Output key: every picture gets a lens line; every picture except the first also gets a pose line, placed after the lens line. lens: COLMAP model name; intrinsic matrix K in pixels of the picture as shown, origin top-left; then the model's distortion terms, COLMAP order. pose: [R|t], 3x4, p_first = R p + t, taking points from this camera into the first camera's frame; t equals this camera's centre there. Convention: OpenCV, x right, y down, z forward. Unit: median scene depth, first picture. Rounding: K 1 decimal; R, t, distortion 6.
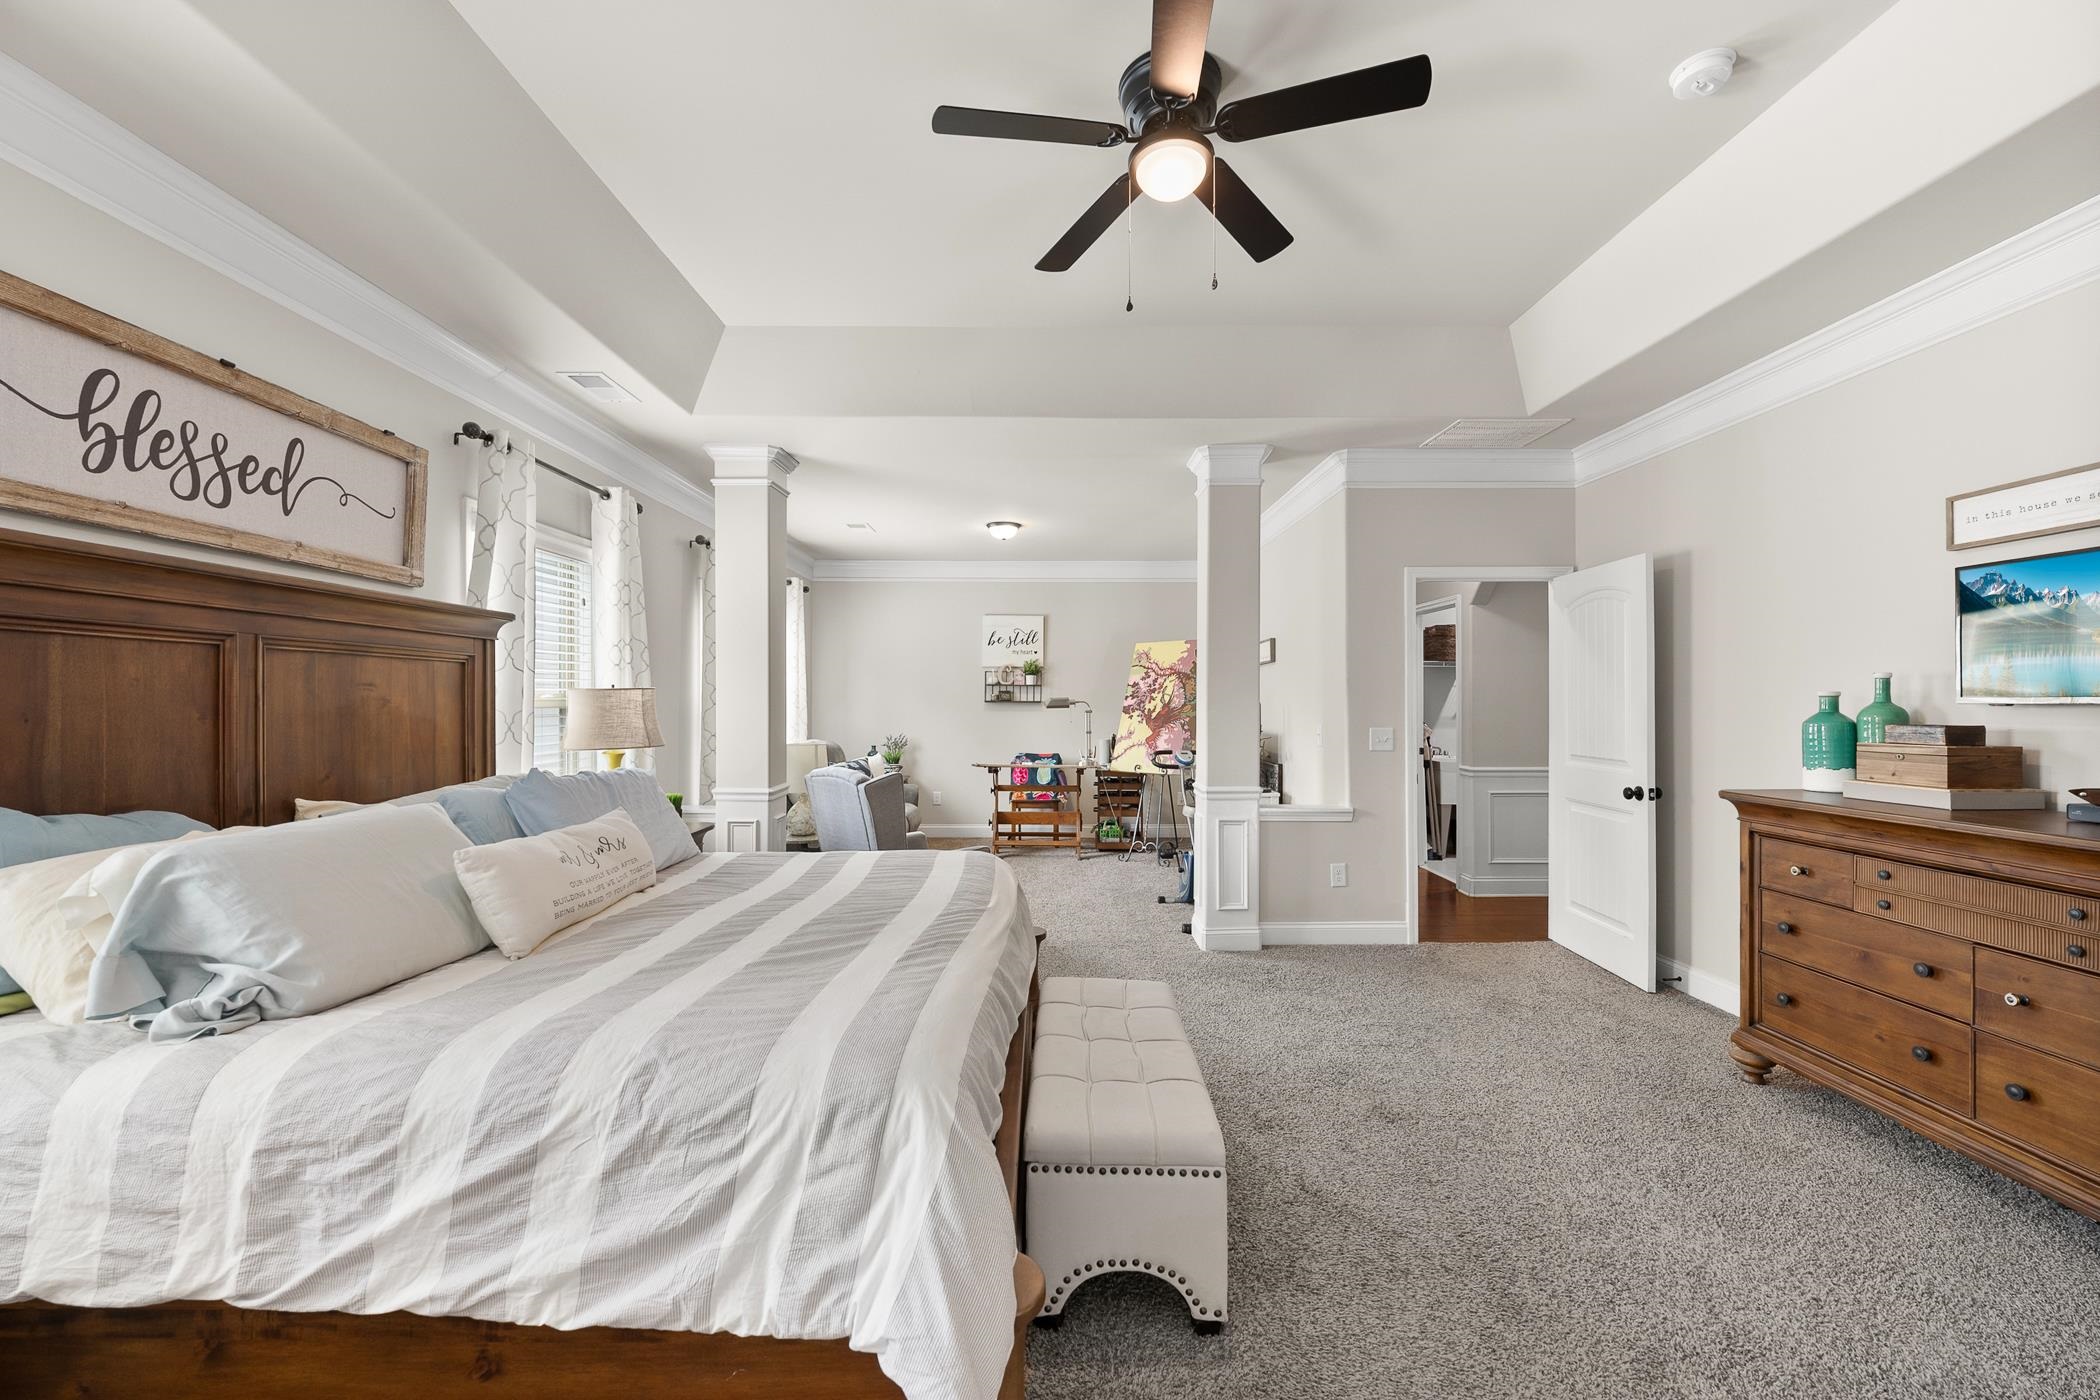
lens RADIAL K [[853.7, 0, 1044.5], [0, 853.7, 702.5], [0, 0, 1]] dist [-0.000660, 0.000042]
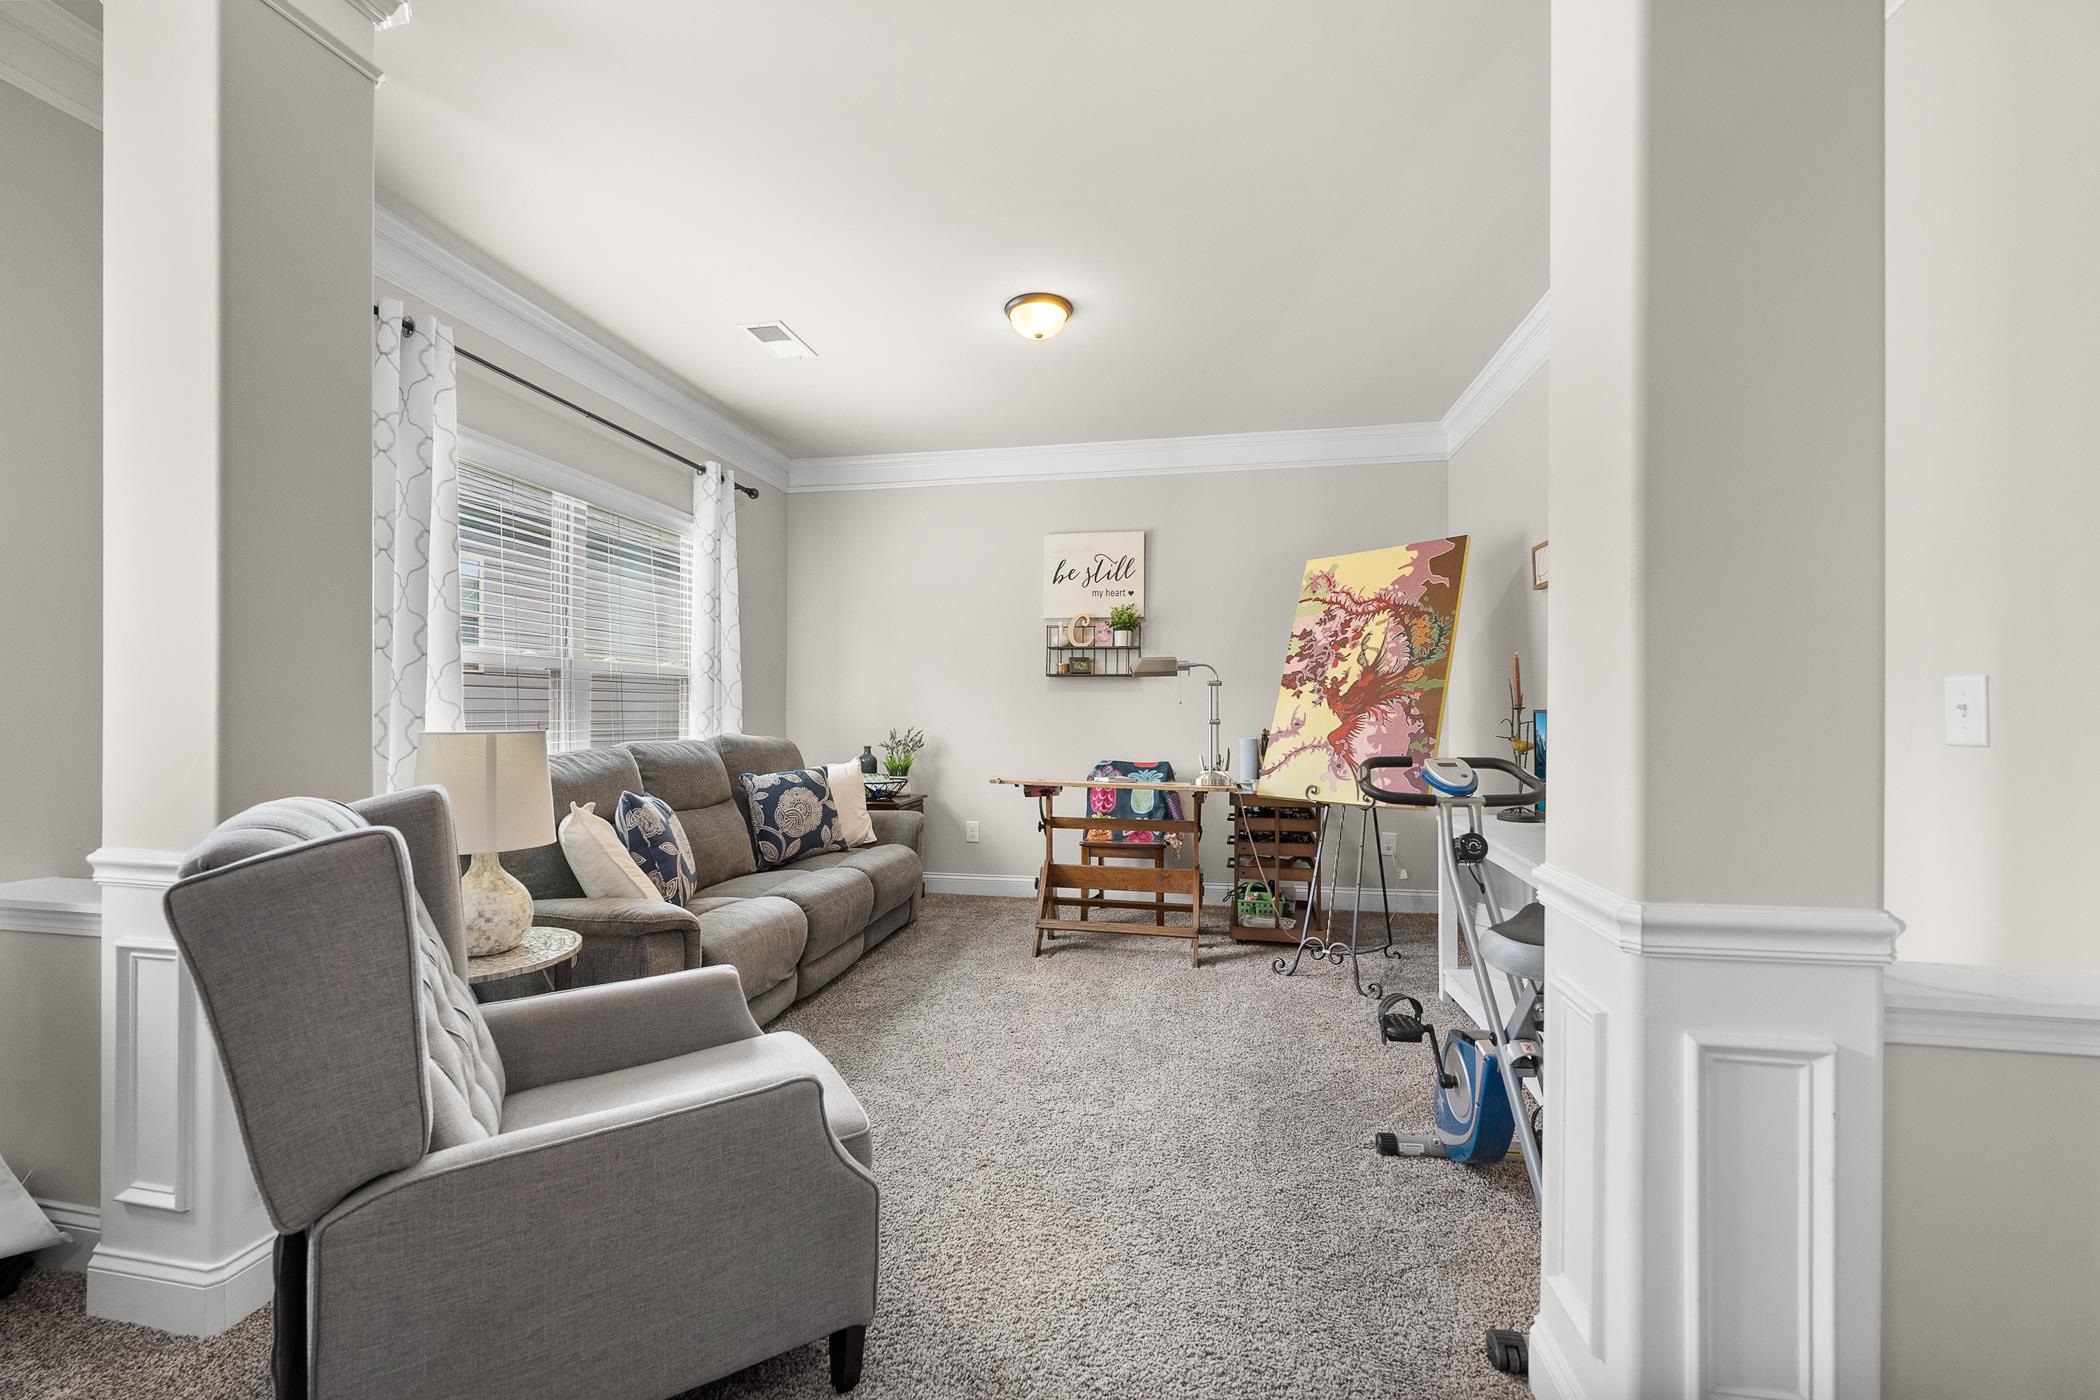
lens RADIAL K [[853.7, 0, 1058.3], [0, 853.7, 711.5], [0, 0, 1]] dist [-0.000660, 0.000042]
pose [[0.987185, -0.000575, -0.159581, 0.037563], [0.000874, 0.999998, 0.001799, 0.025185], [0.159579, -0.001915, 0.987183, 0.434926]]
